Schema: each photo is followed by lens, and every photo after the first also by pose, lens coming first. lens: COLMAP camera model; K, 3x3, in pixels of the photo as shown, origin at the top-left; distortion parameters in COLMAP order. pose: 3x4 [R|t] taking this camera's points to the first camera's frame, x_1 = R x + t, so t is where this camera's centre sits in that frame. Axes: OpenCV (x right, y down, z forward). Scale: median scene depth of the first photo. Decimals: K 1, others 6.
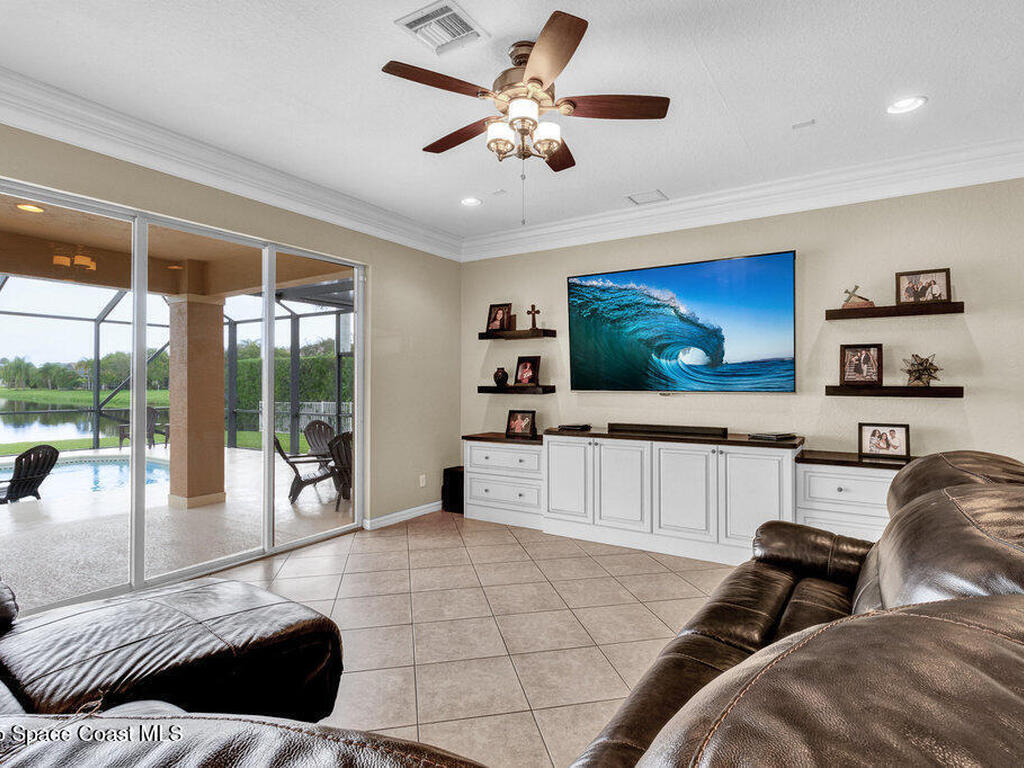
lens RADIAL K [[532.4, 0, 514.4], [0, 532.4, 382.2], [0, 0, 1]] dist [0.004646, 0.000922]
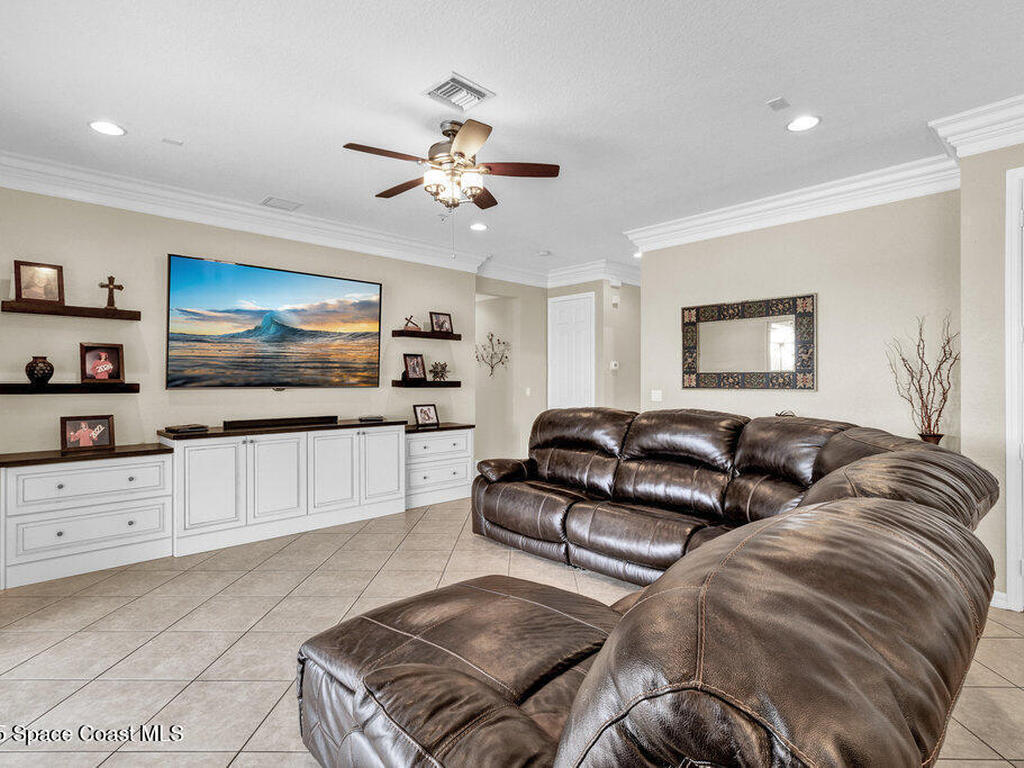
lens RADIAL K [[532.4, 0, 513.9], [0, 532.4, 377.2], [0, 0, 1]] dist [0.004646, 0.000922]
pose [[0.241369, 0.003862, 0.970426, -0.679459], [-0.002602, 0.999991, -0.003333, 0.000524], [-0.970430, -0.001720, 0.241376, 0.300808]]
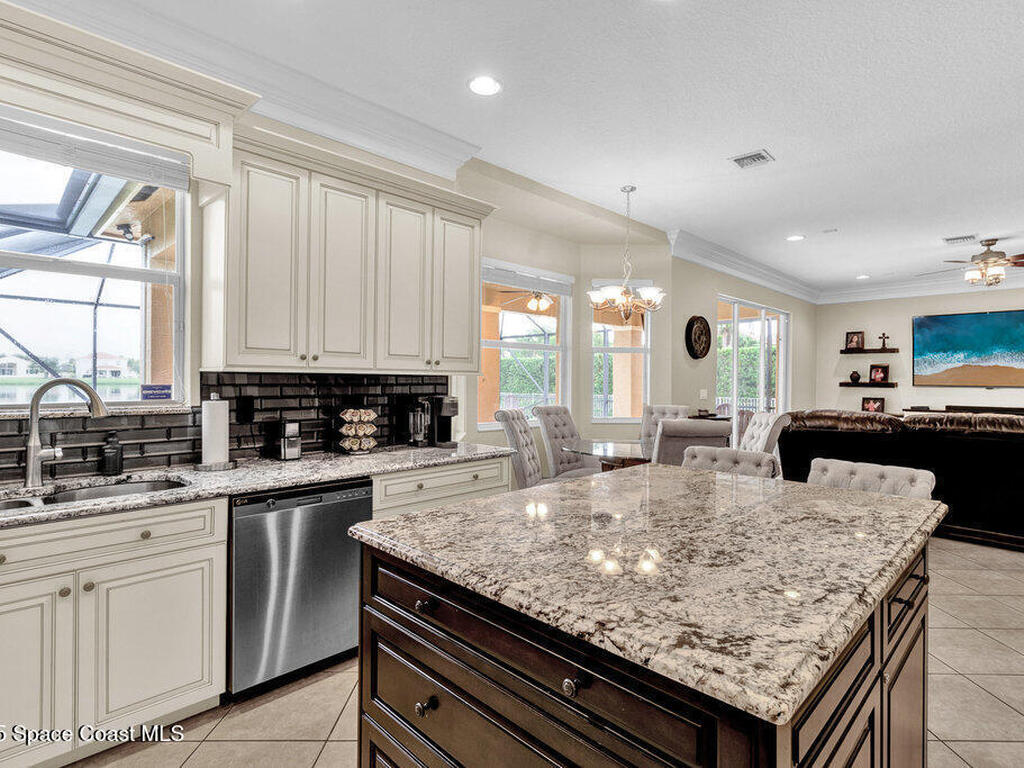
lens RADIAL K [[532.4, 0, 514.1], [0, 532.4, 376.2], [0, 0, 1]] dist [0.004646, 0.000922]
pose [[0.978416, 0.008424, -0.206475, -0.877475], [-0.009247, 0.999953, -0.003021, 0.002836], [0.206440, 0.004865, 0.978447, -0.998237]]
